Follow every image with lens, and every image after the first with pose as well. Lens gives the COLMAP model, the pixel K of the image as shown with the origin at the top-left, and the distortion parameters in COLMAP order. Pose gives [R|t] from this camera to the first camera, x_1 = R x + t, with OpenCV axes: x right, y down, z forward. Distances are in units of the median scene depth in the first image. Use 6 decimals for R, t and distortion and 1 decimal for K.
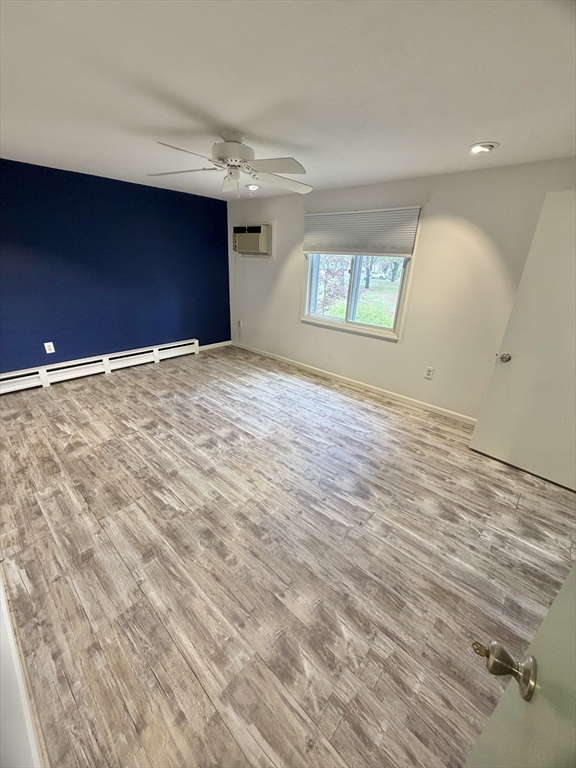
lens RADIAL K [[307.4, 0, 289.2], [0, 307.4, 381.0], [0, 0, 1]] dist [-0.000802, 0.000154]
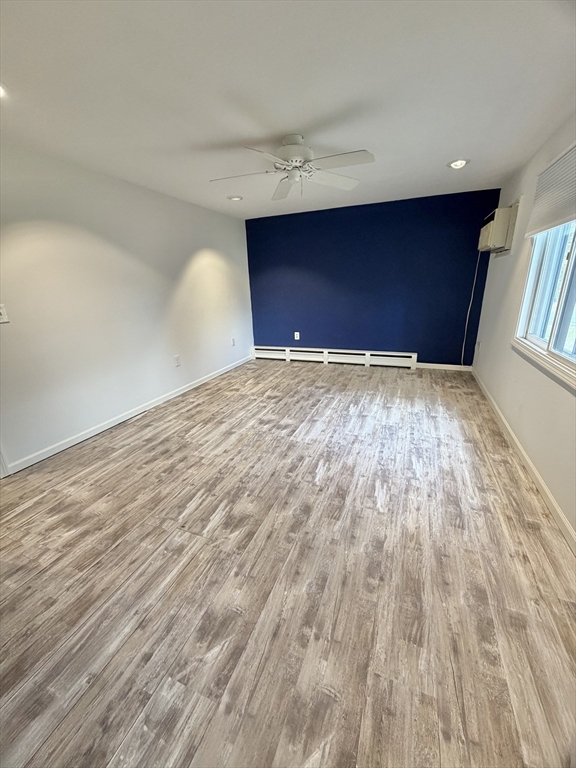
lens RADIAL K [[307.4, 0, 289.5], [0, 307.4, 383.0], [0, 0, 1]] dist [-0.000802, 0.000154]
pose [[0.344439, 0.241592, -0.907191, 0.904694], [-0.308936, 0.941670, 0.133478, -0.129339], [0.886522, 0.234288, 0.398984, 0.699942]]
